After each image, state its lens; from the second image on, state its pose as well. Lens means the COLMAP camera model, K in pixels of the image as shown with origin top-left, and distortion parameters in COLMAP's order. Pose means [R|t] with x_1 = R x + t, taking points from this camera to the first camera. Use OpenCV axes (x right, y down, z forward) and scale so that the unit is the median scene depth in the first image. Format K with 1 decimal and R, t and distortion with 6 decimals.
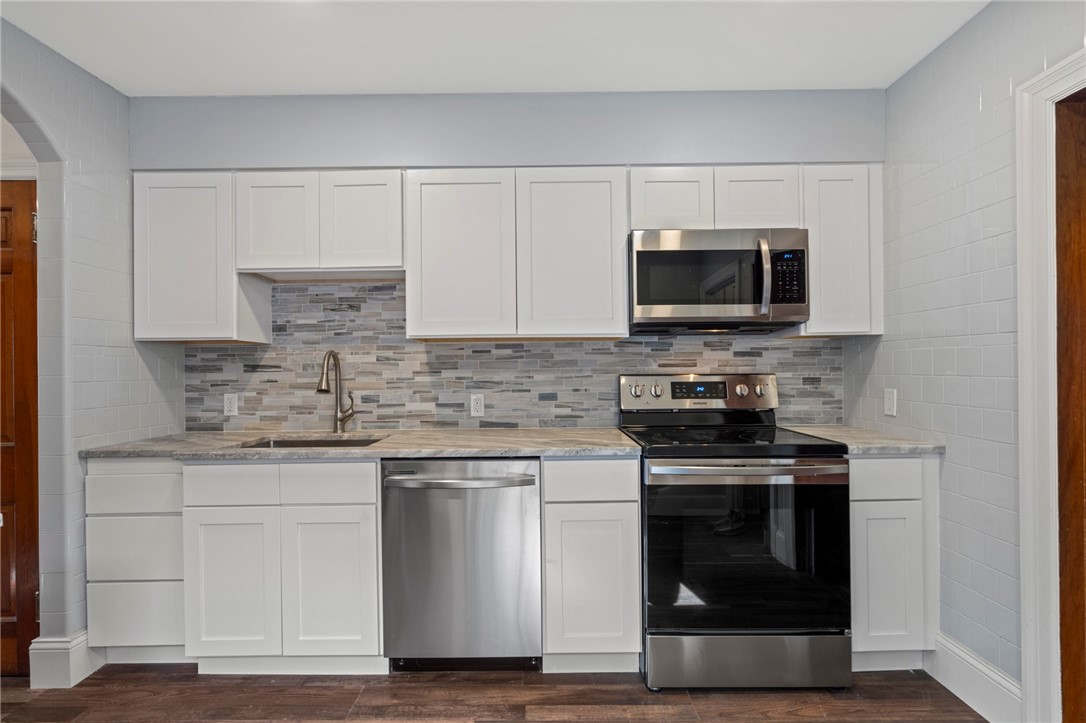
lens RADIAL K [[494.2, 0, 539.8], [0, 494.2, 362.6], [0, 0, 1]] dist [-0.007678, 0.003016]
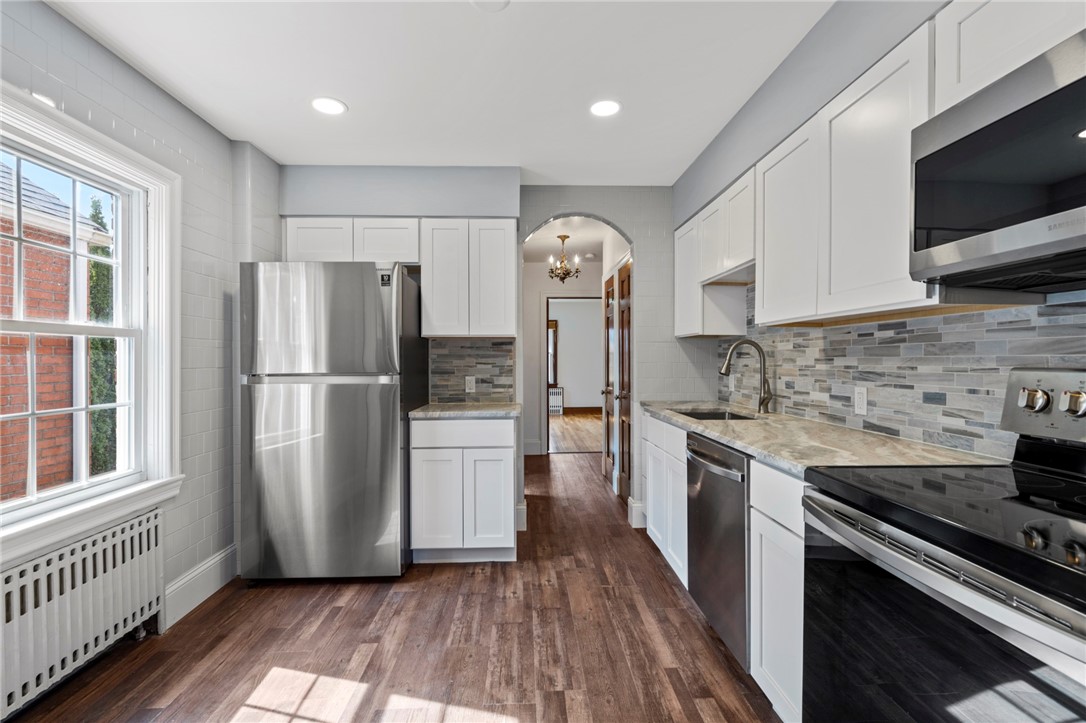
lens RADIAL K [[494.2, 0, 551.7], [0, 494.2, 358.6], [0, 0, 1]] dist [-0.007678, 0.003016]
pose [[0.063807, 0.008518, -0.997926, 0.653511], [0.011695, 0.999889, 0.009283, 0.003086], [0.997894, -0.012263, 0.063700, 0.438545]]
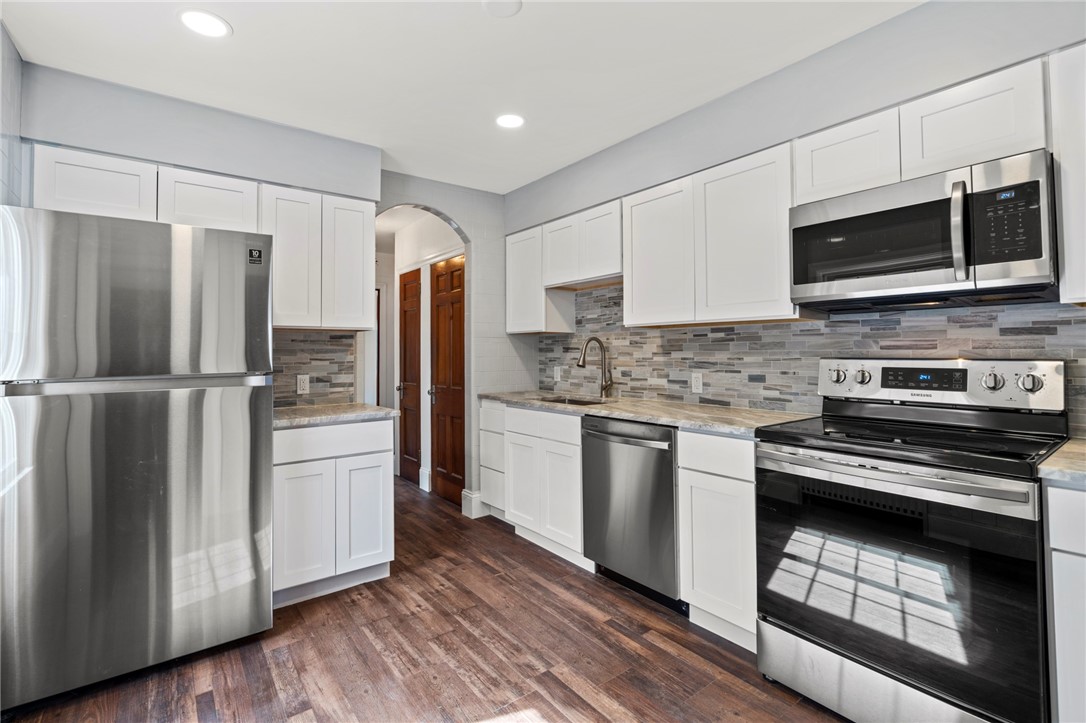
lens RADIAL K [[494.2, 0, 549.3], [0, 494.2, 332.3], [0, 0, 1]] dist [-0.007678, 0.003016]
pose [[0.625278, -0.025378, -0.779989, 0.546203], [0.008477, 0.999633, -0.025729, -0.003202], [0.780356, 0.009476, 0.625264, 0.028426]]
